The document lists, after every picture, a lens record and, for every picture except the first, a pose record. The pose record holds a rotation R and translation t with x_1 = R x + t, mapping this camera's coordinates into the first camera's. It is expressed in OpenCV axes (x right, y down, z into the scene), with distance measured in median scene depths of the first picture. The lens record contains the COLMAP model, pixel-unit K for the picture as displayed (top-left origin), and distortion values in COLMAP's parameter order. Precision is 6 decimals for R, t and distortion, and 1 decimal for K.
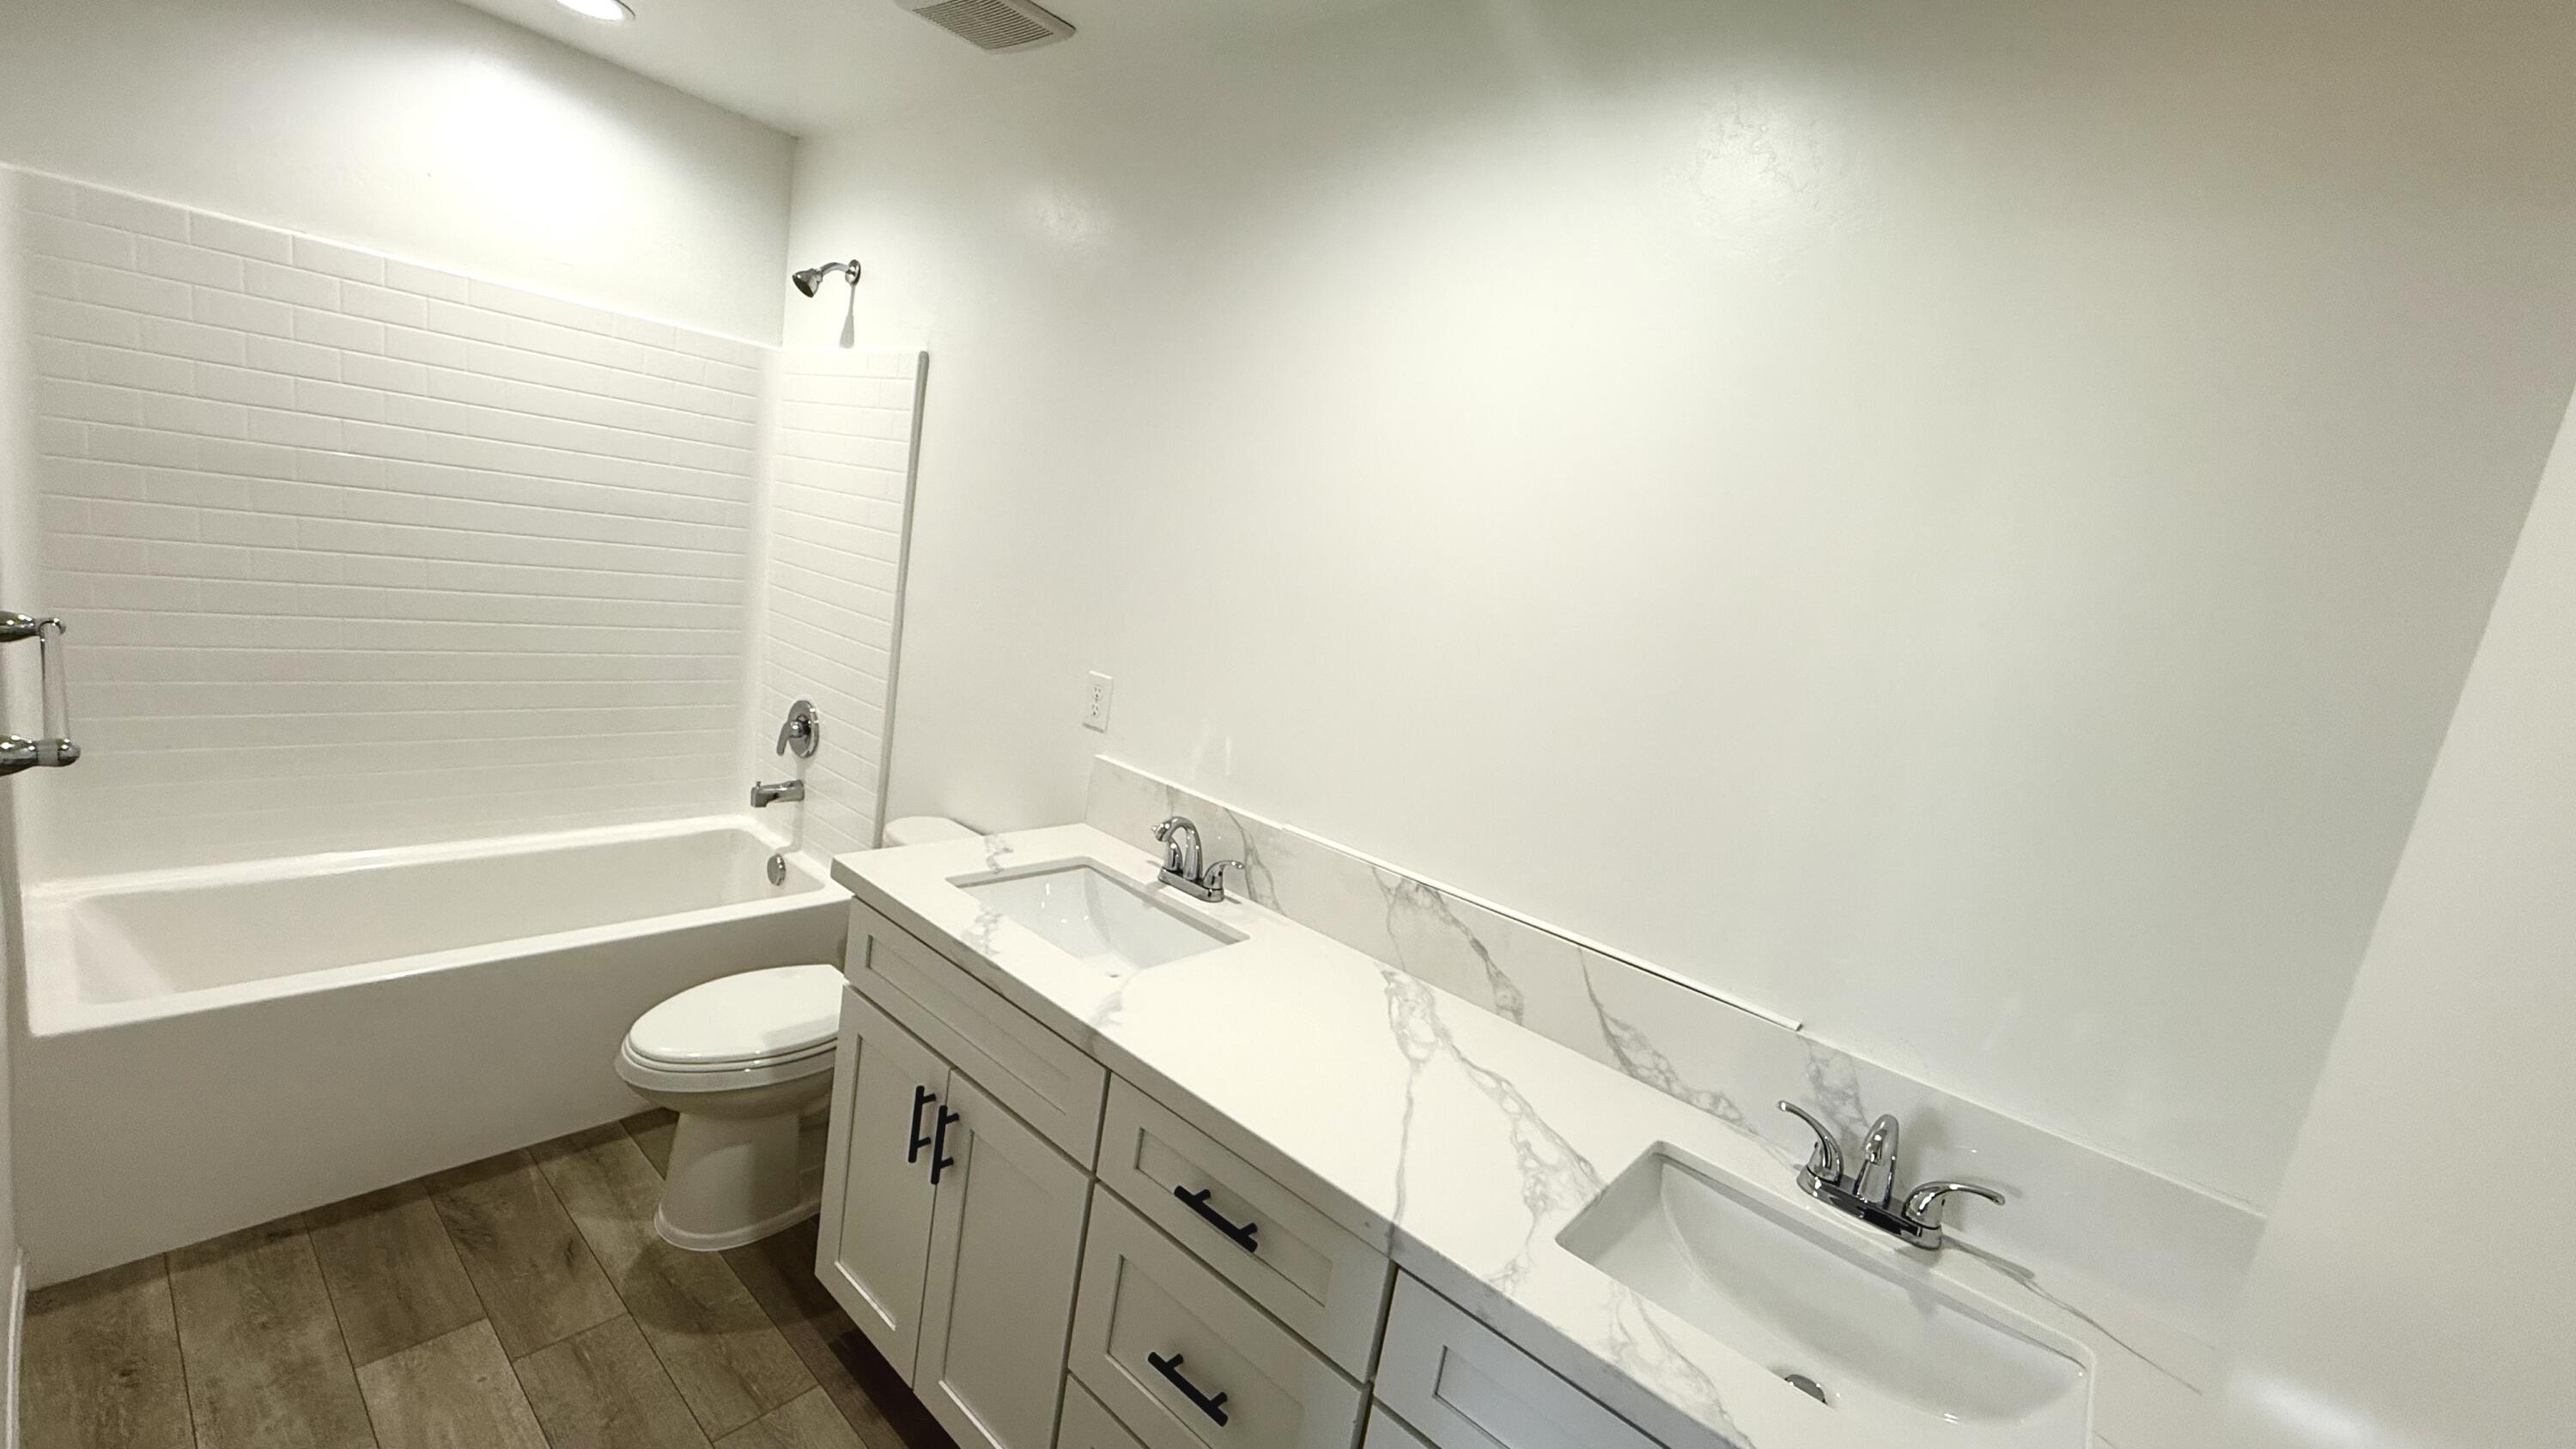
lens RADIAL K [[1033.6, 0, 1285.3], [0, 1033.6, 723.9], [0, 0, 1]] dist [0.001289, 0.000244]
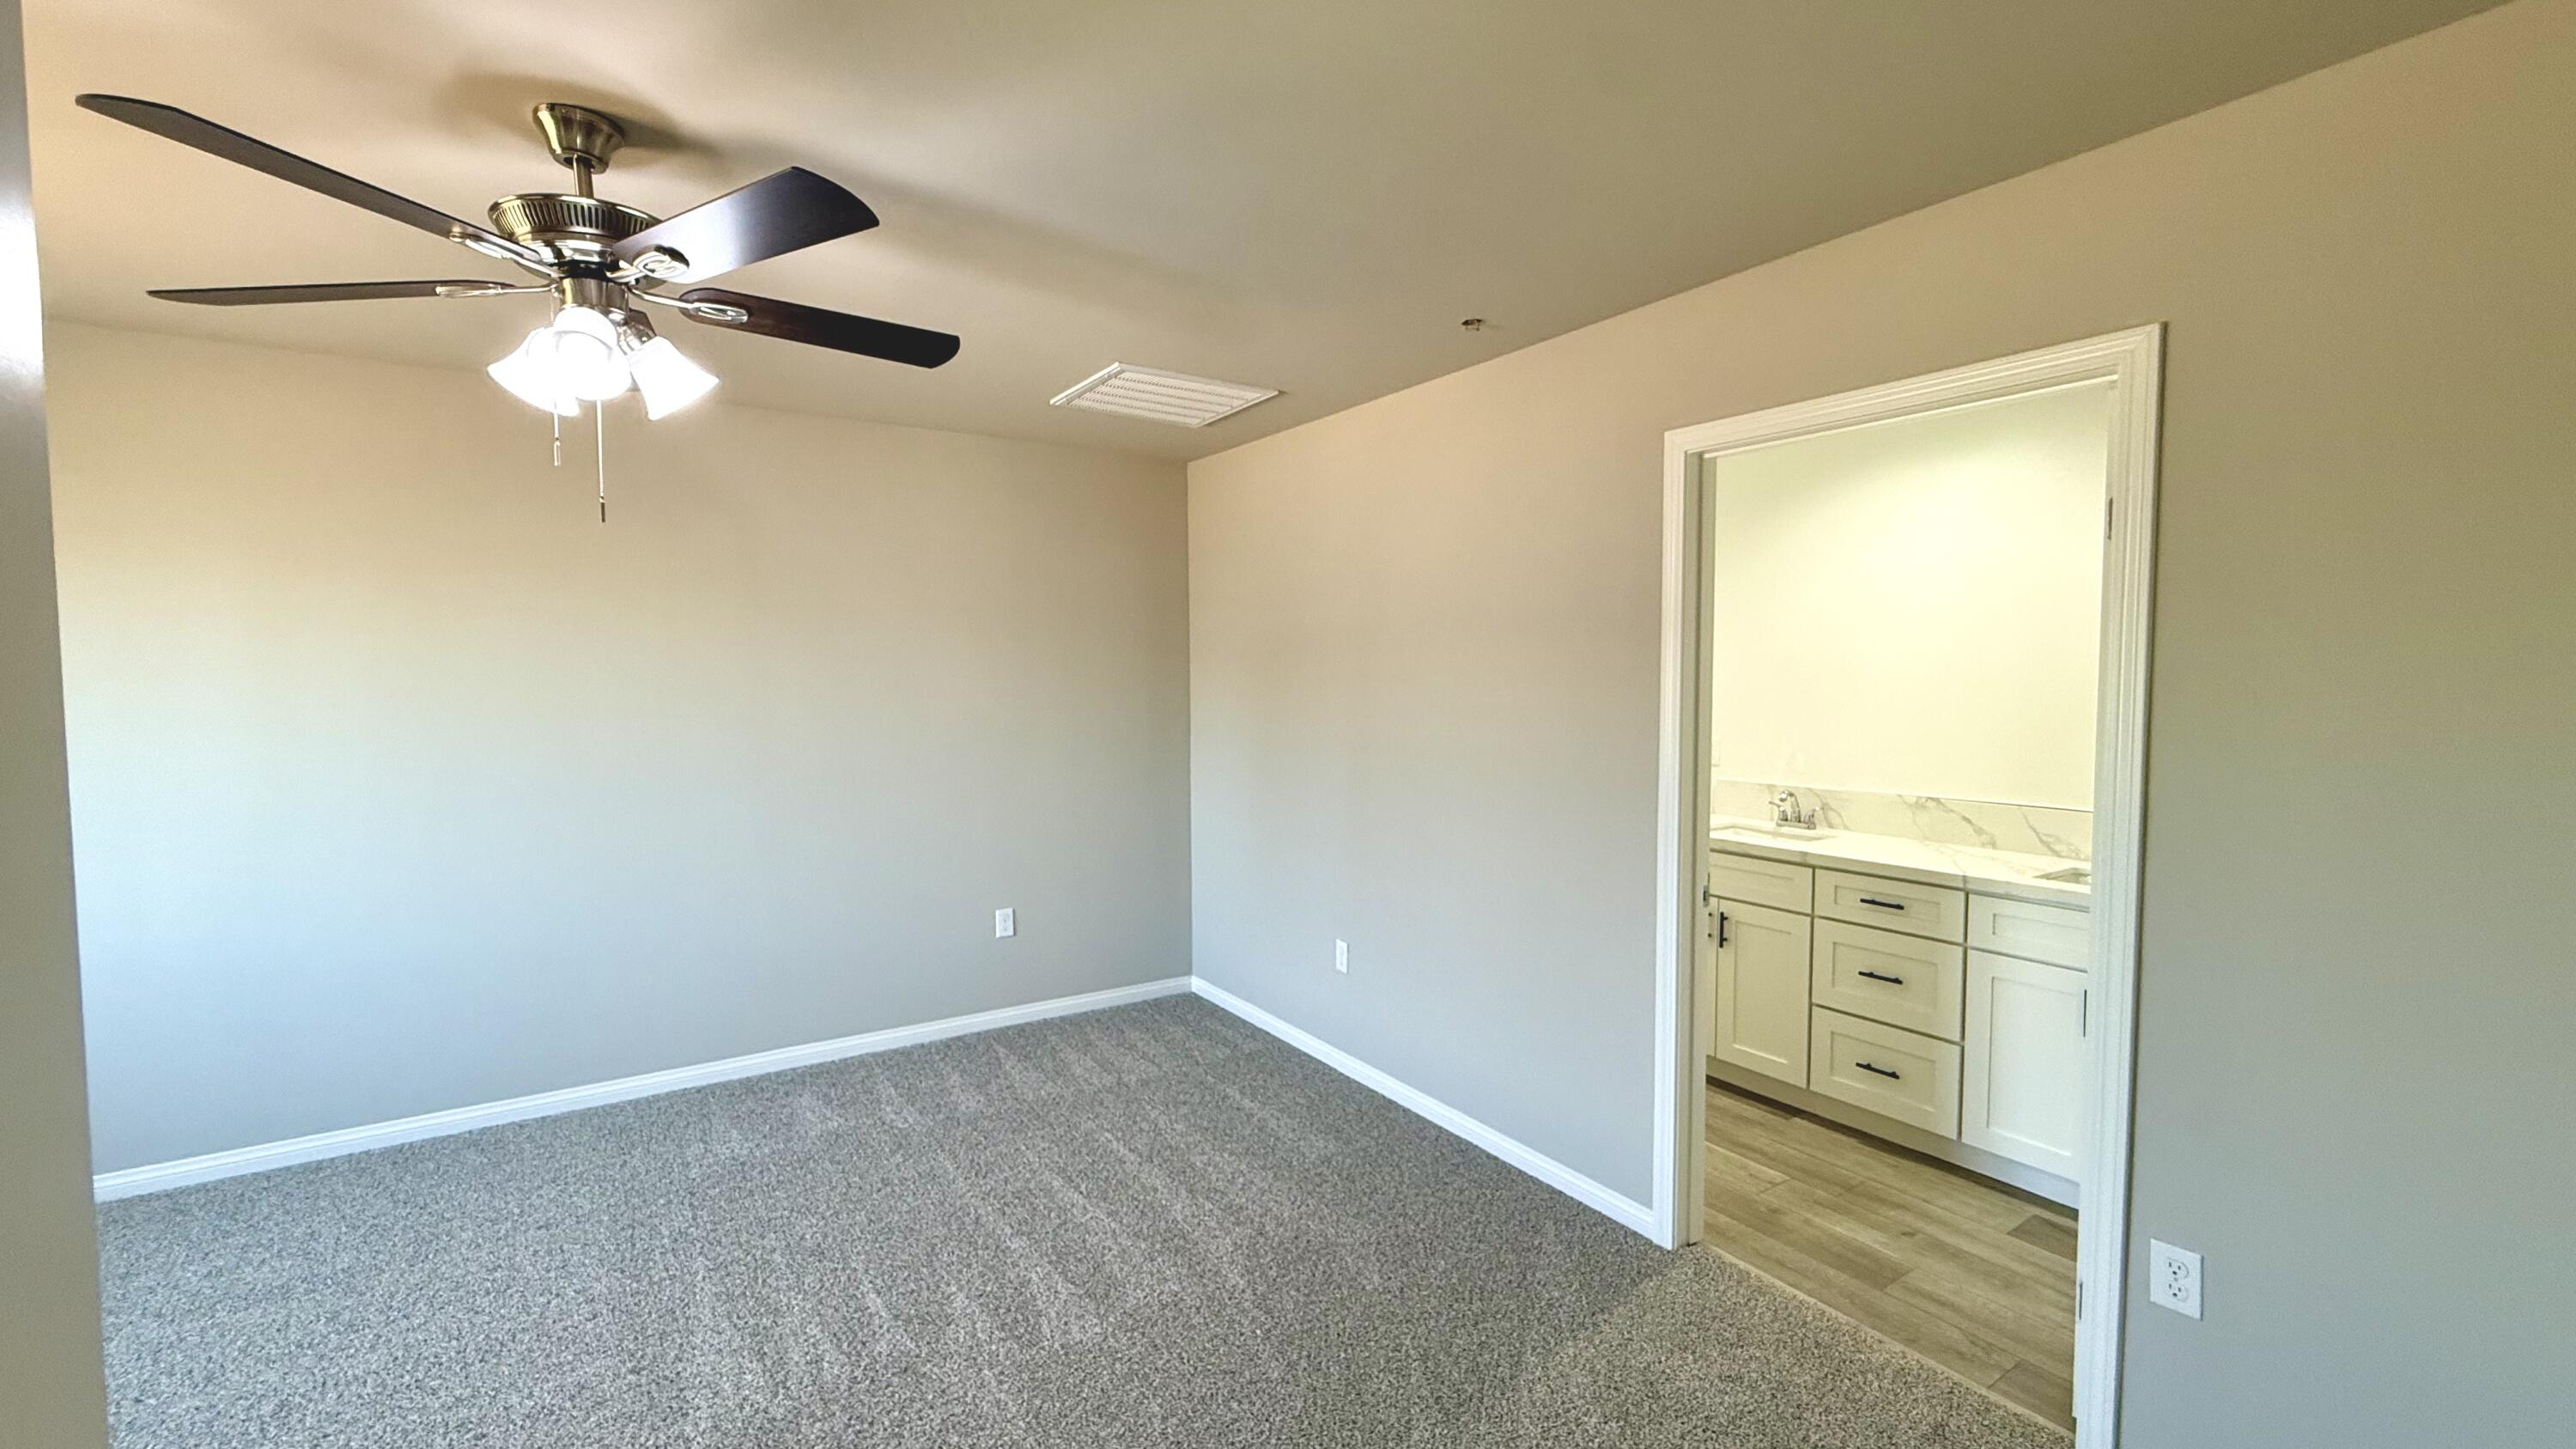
lens RADIAL K [[1033.6, 0, 1285.3], [0, 1033.6, 723.9], [0, 0, 1]] dist [0.001289, 0.000244]
pose [[0.945763, -0.149517, -0.288403, -0.510798], [0.105317, 0.980958, -0.163189, 0.222662], [0.307311, 0.123964, 0.943500, -1.519388]]
